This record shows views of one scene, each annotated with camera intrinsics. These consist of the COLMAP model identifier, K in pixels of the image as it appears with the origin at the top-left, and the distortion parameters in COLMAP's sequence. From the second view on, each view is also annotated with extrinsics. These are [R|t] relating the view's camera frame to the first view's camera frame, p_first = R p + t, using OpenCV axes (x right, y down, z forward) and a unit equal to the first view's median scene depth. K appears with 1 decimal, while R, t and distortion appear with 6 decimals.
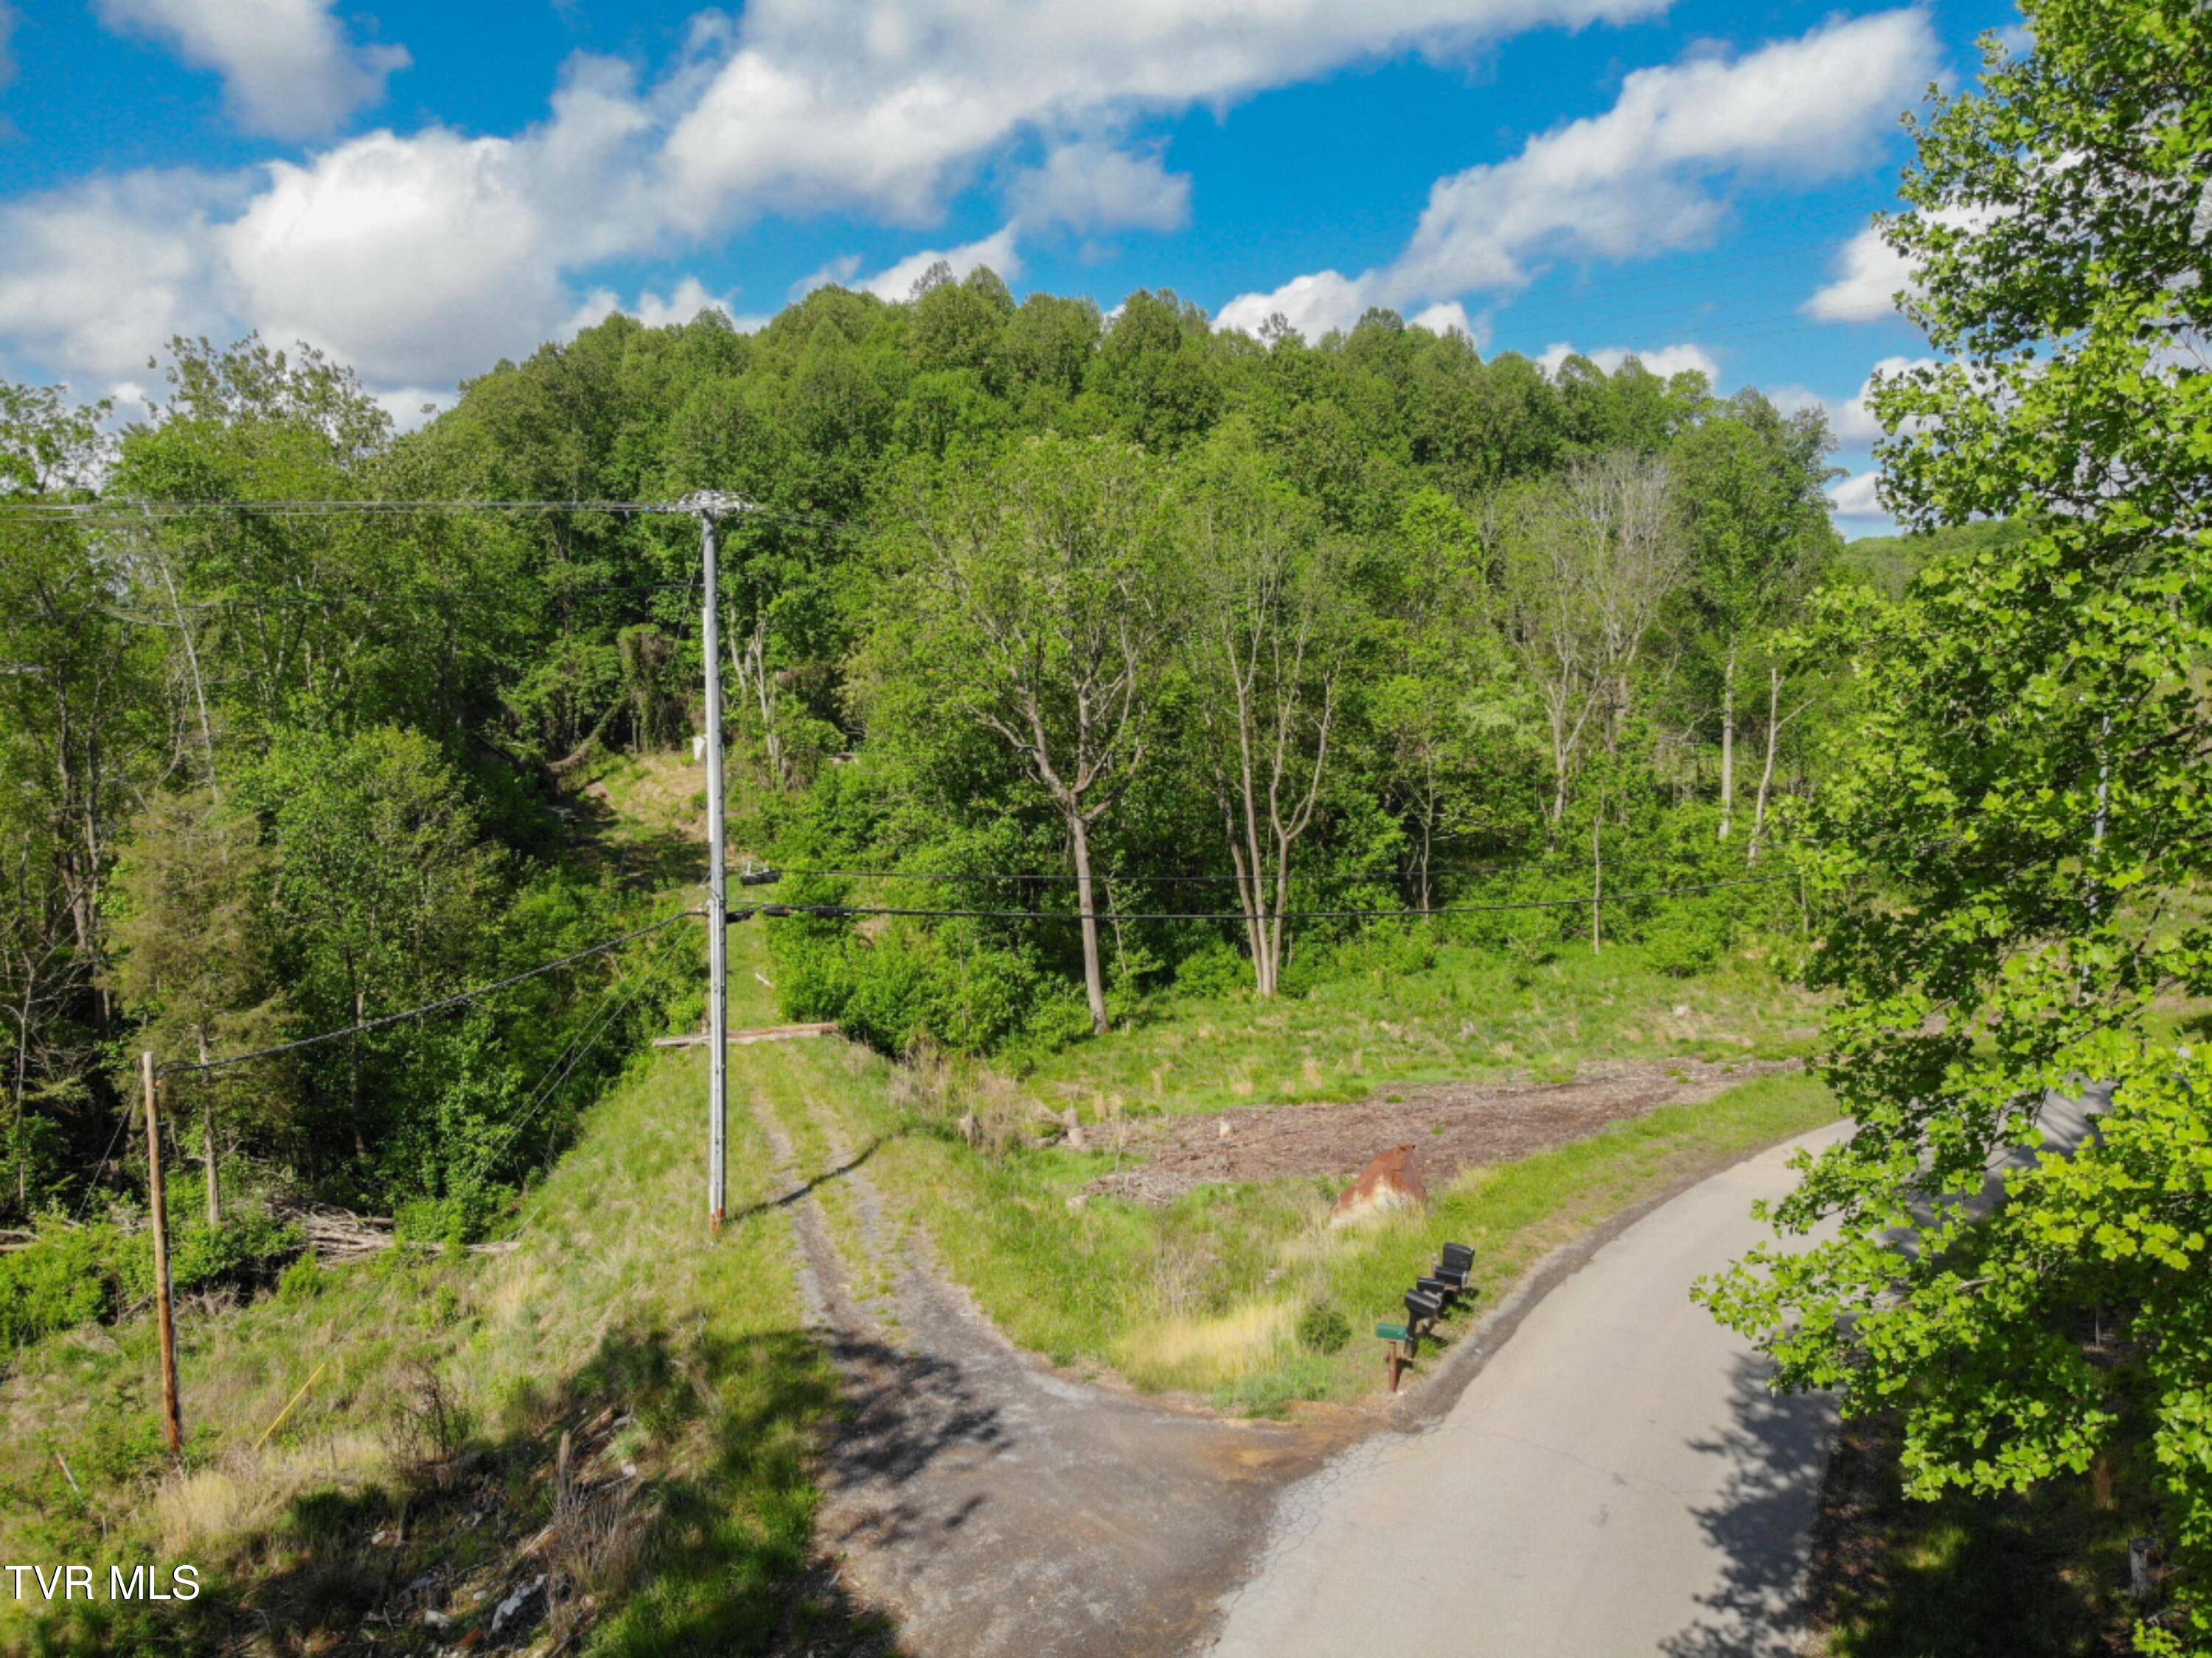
lens RADIAL K [[1598.8, 0, 1107.8], [0, 1598.8, 831.6], [0, 0, 1]] dist [0.153807, -0.355717]
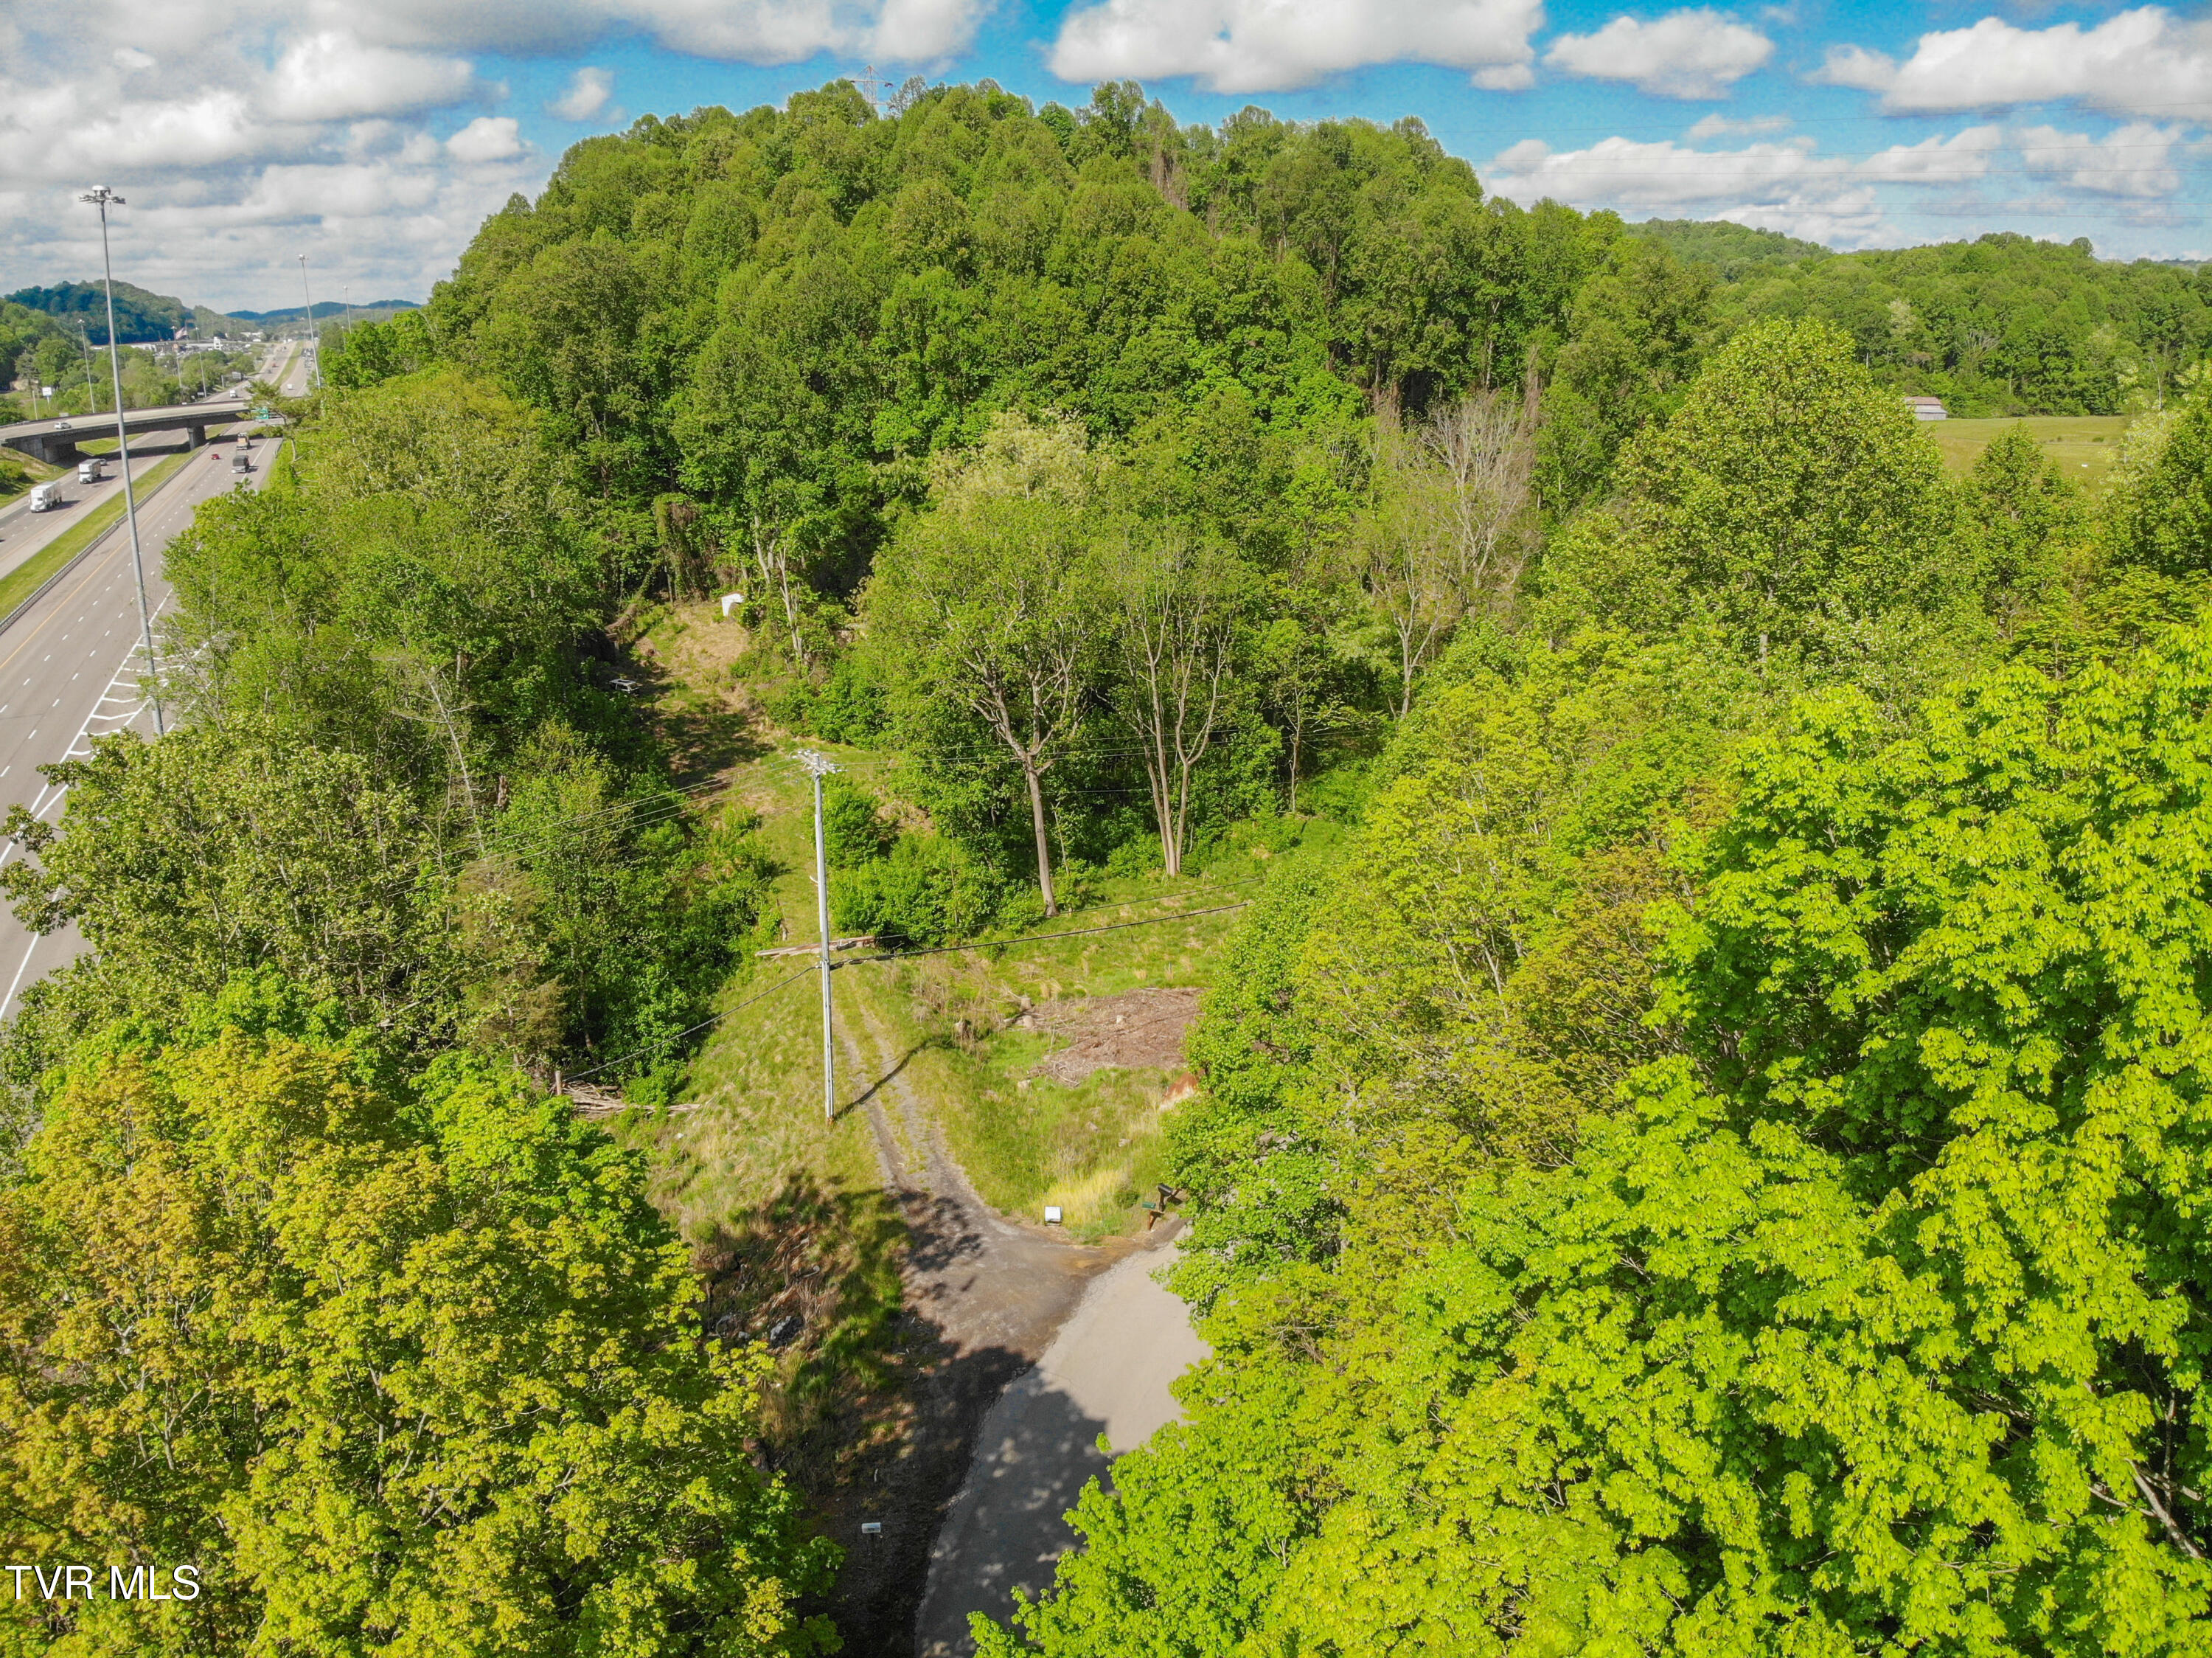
lens RADIAL K [[1590.9, 0, 1111.0], [0, 1590.9, 844.5], [0, 0, 1]] dist [0.108440, -0.234147]
pose [[0.999944, -0.003303, 0.010066, 0.031435], [0.001241, 0.980140, 0.198304, -0.193502], [-0.010521, -0.198281, 0.980089, -0.341432]]
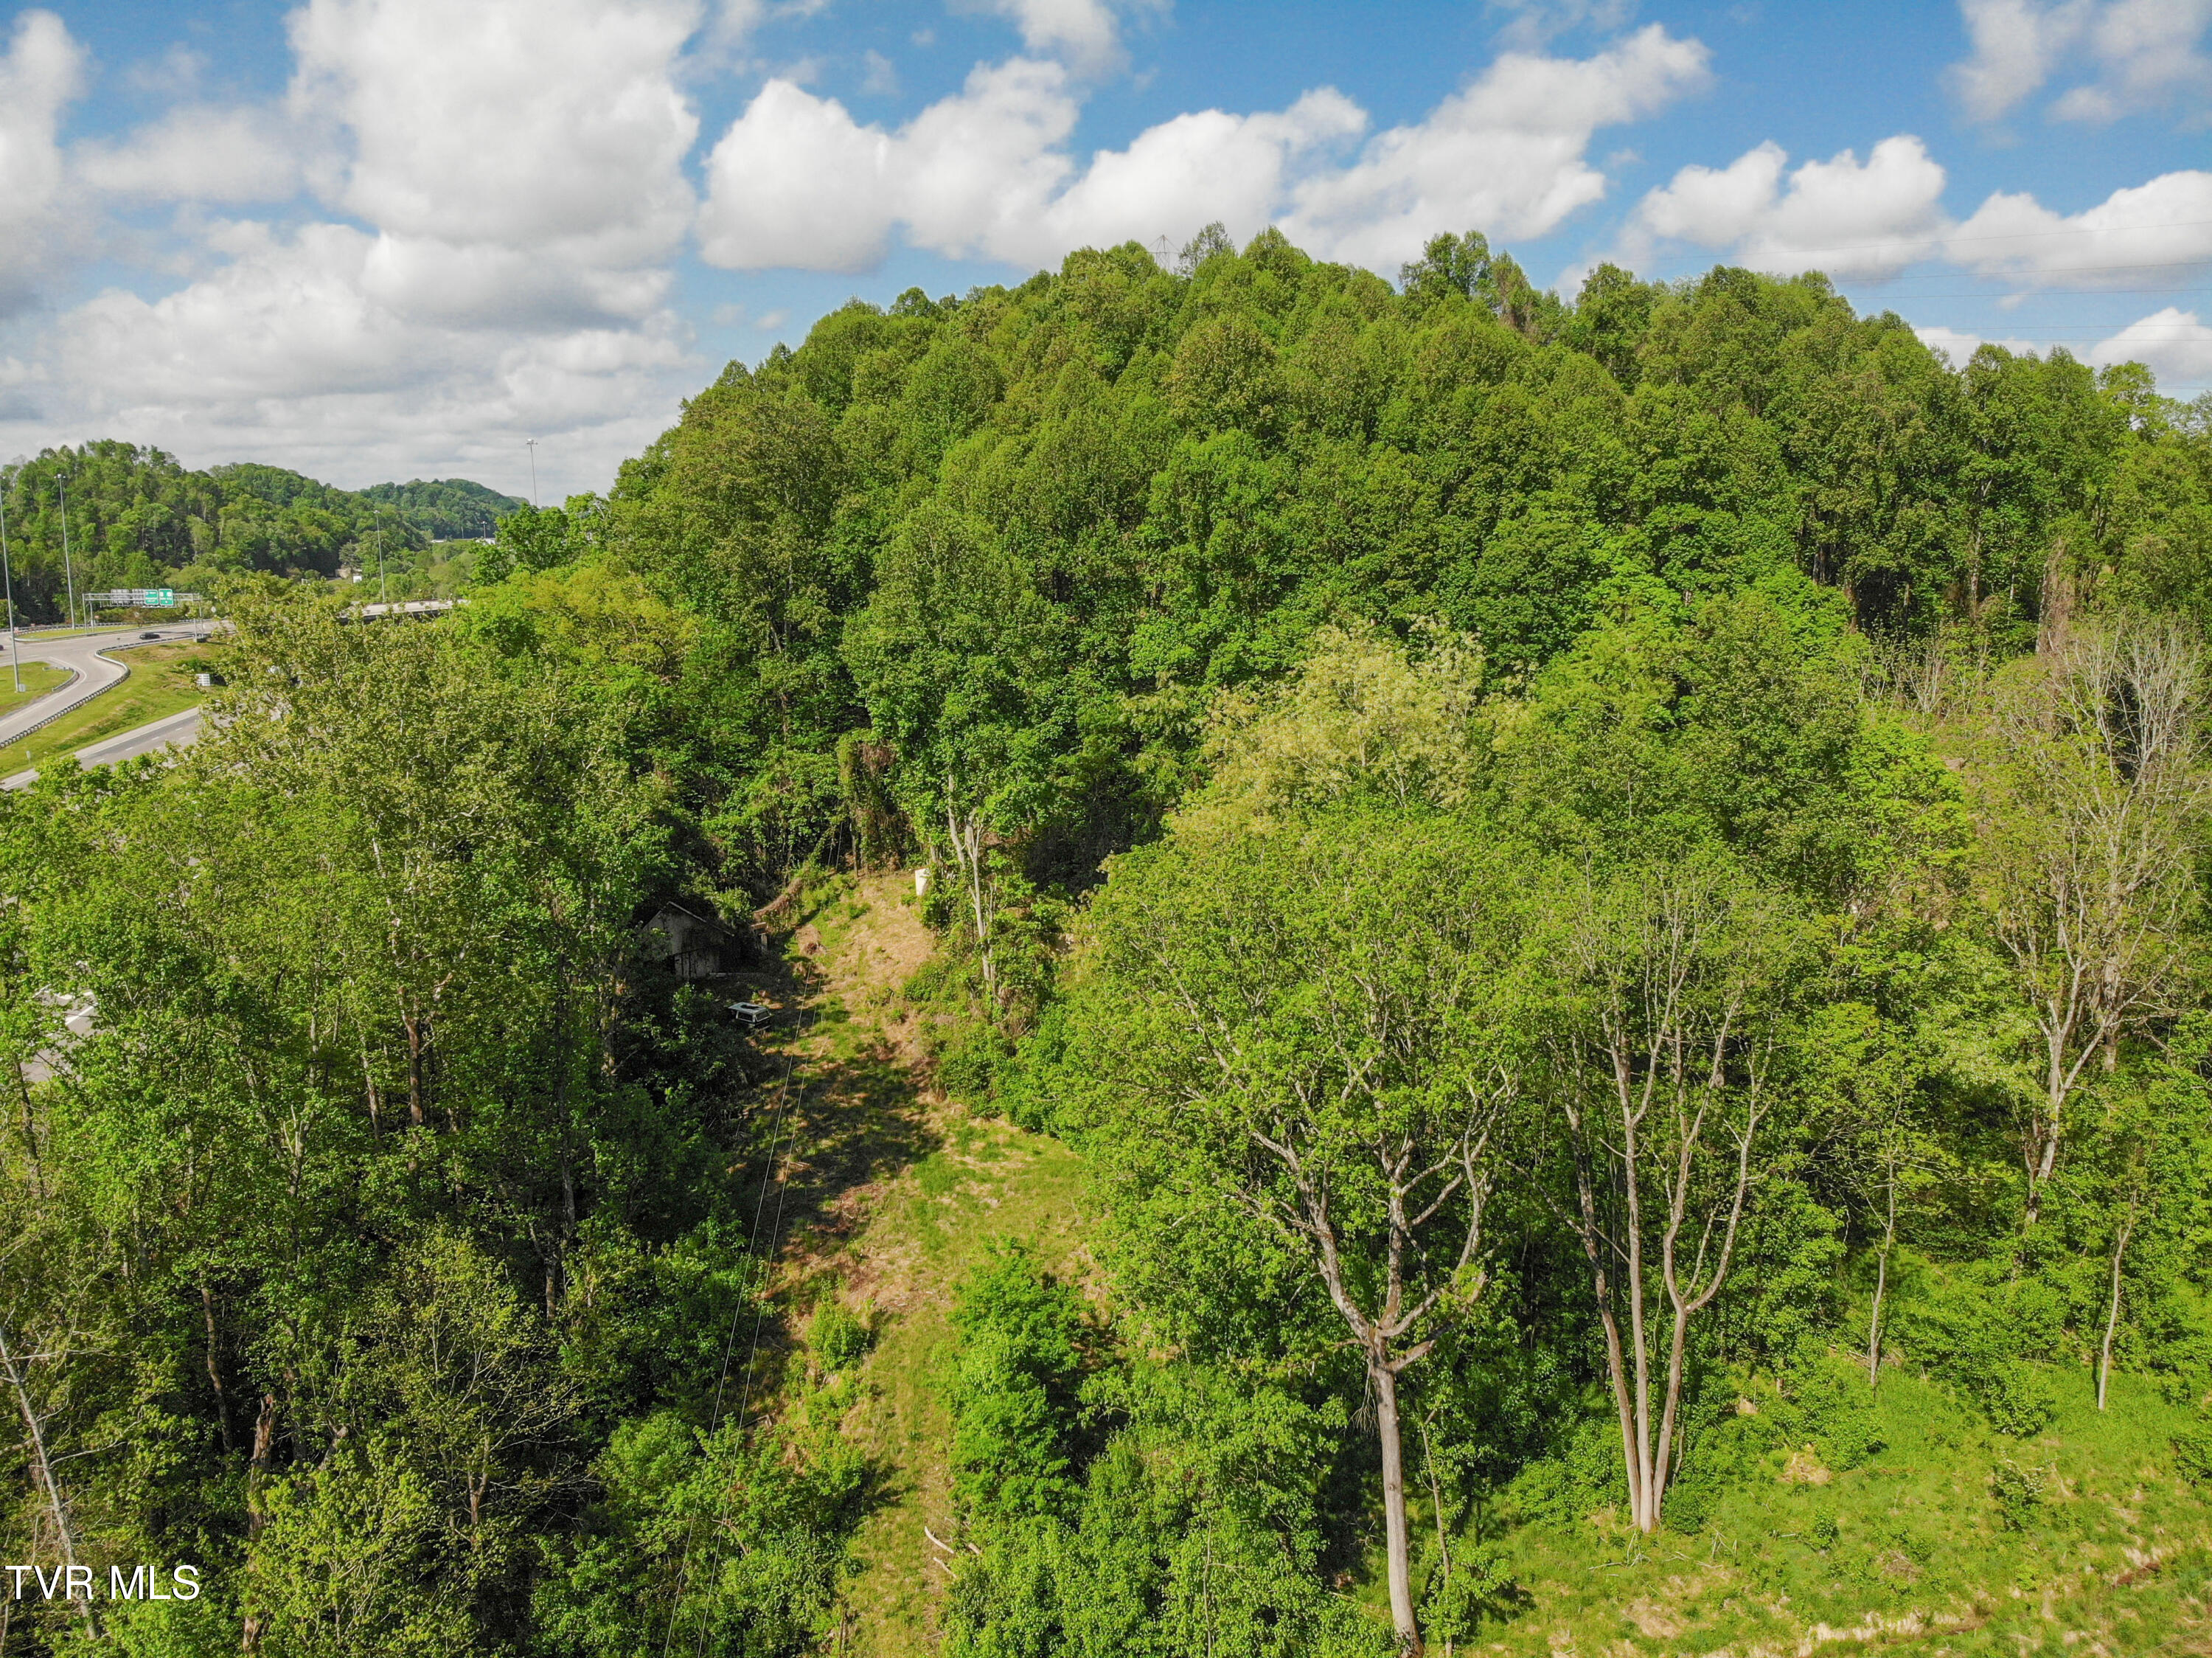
lens RADIAL K [[1613.2, 0, 1111.6], [0, 1613.2, 833.6], [0, 0, 1]] dist [0.167306, -0.365488]
pose [[0.986887, 0.025143, -0.159440, -0.023536], [-0.014049, 0.997425, 0.070327, -0.239826], [0.160798, -0.067165, 0.984699, 0.270038]]
